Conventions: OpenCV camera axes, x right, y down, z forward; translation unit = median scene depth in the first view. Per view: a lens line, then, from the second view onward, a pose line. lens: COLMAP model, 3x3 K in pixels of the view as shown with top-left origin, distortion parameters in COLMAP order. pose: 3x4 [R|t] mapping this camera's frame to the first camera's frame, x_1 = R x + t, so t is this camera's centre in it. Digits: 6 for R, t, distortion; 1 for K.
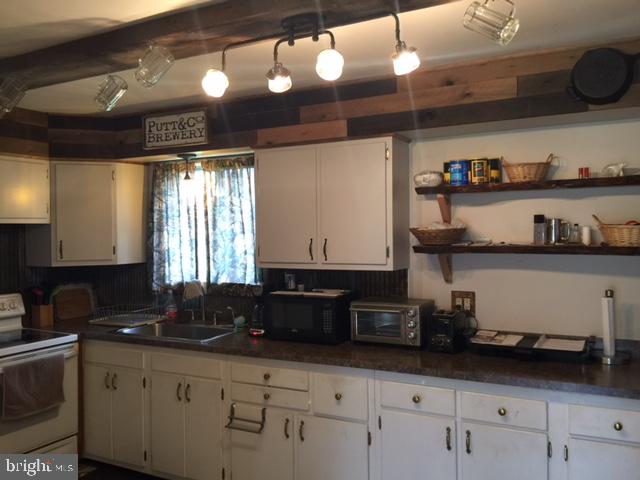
lens RADIAL K [[547.6, 0, 319.9], [0, 547.6, 238.4], [0, 0, 1]] dist [0.060530, -0.075042]
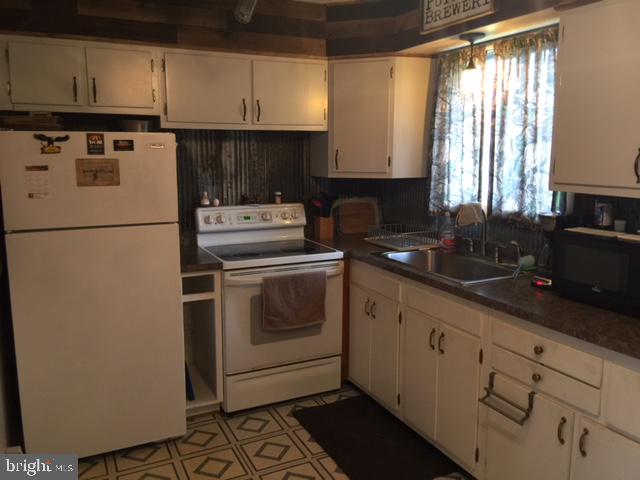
lens RADIAL K [[547.6, 0, 317.0], [0, 547.6, 235.5], [0, 0, 1]] dist [0.060530, -0.075042]
pose [[0.809297, 0.103850, -0.578147, 0.051839], [-0.018014, 0.988172, 0.152285, 0.007123], [0.587124, -0.112829, 0.801595, 0.241507]]
